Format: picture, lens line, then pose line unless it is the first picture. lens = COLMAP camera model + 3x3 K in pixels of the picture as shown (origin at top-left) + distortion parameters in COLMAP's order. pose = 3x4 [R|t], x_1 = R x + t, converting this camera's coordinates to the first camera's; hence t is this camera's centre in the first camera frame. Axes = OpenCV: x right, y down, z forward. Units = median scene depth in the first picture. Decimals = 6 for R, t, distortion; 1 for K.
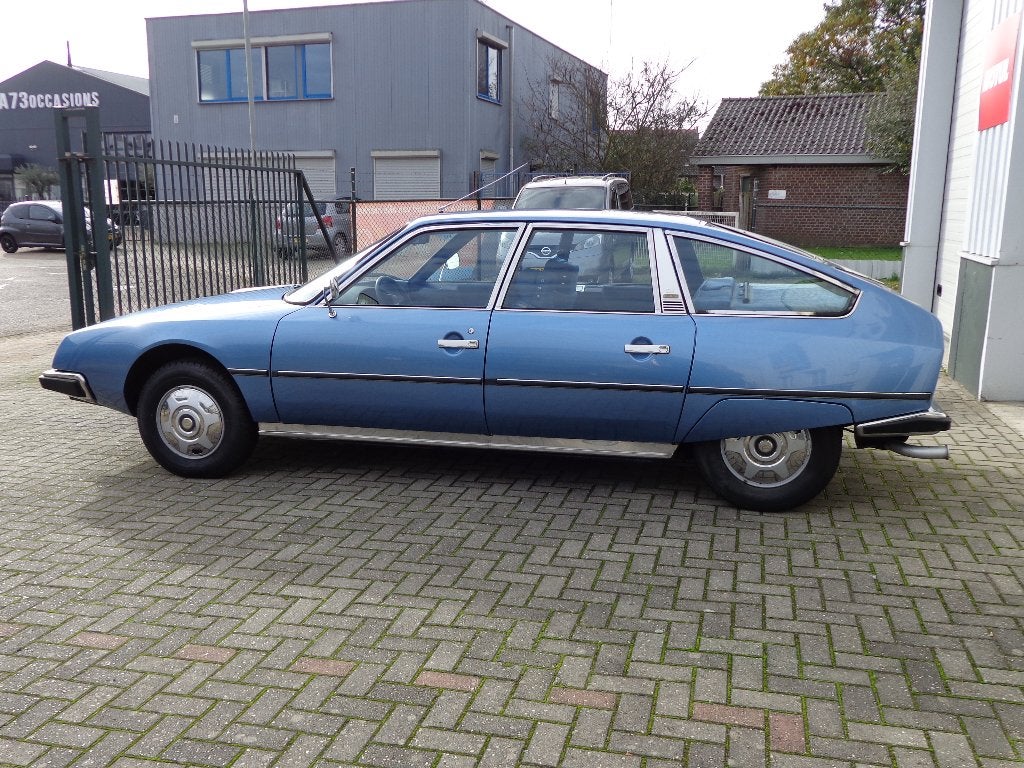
lens RADIAL K [[952.8, 0, 470.0], [0, 952.8, 361.9], [0, 0, 1]] dist [0.005042, 0.011831]
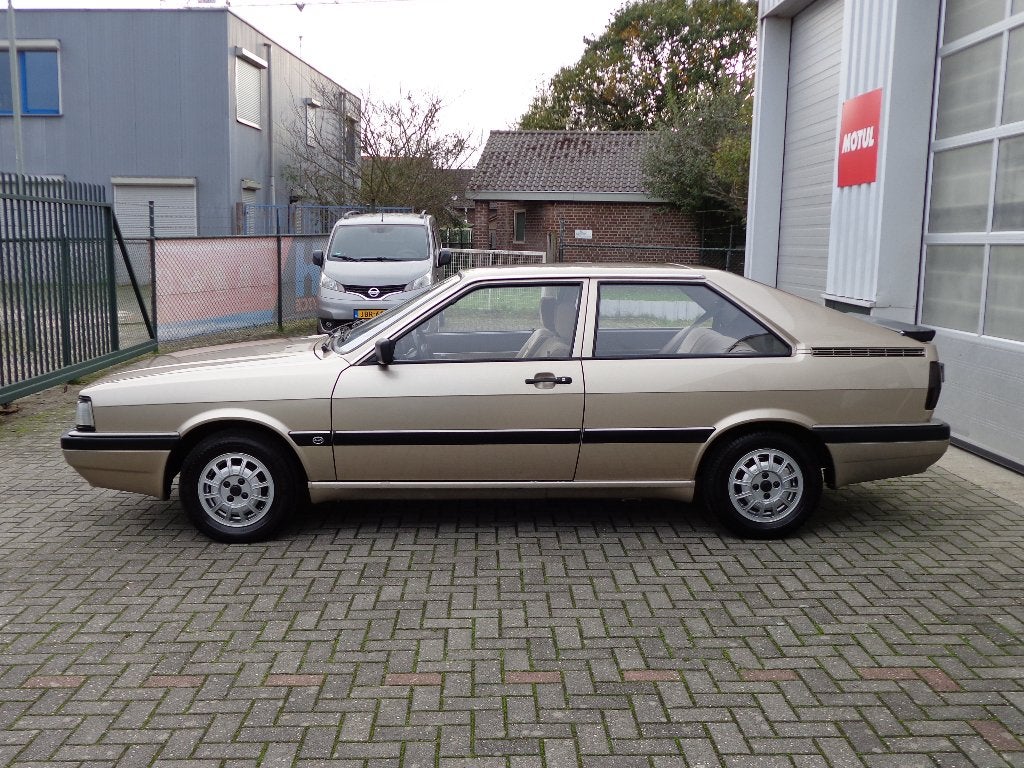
lens RADIAL K [[1087.0, 0, 454.8], [0, 1087.0, 366.4], [0, 0, 1]] dist [-0.001661, 0.000000]
pose [[0.964015, -0.022199, 0.264921, -0.389249], [0.034059, 0.998609, -0.040258, 0.004711], [-0.263659, 0.047832, 0.963429, -0.143227]]
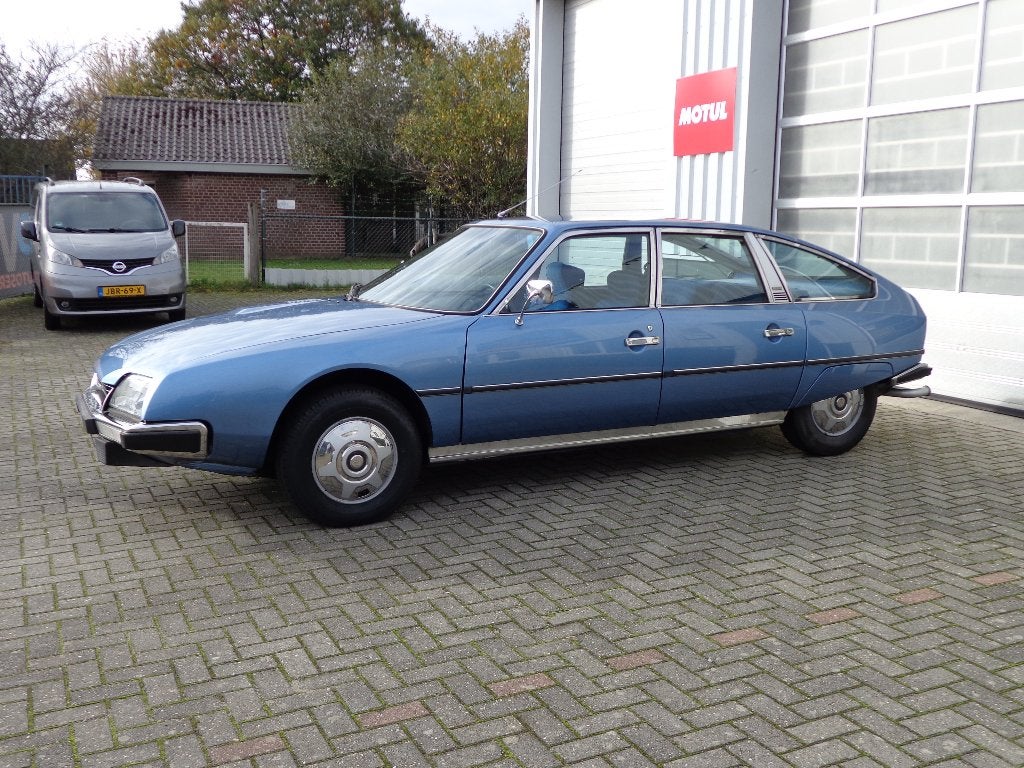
lens RADIAL K [[1087.0, 0, 464.6], [0, 1087.0, 360.4], [0, 0, 1]] dist [-0.001661, 0.000000]
pose [[0.753888, -0.079991, 0.652115, -0.985339], [0.100742, 0.994897, 0.005574, -0.025063], [-0.649233, 0.061494, 0.758100, 0.222040]]
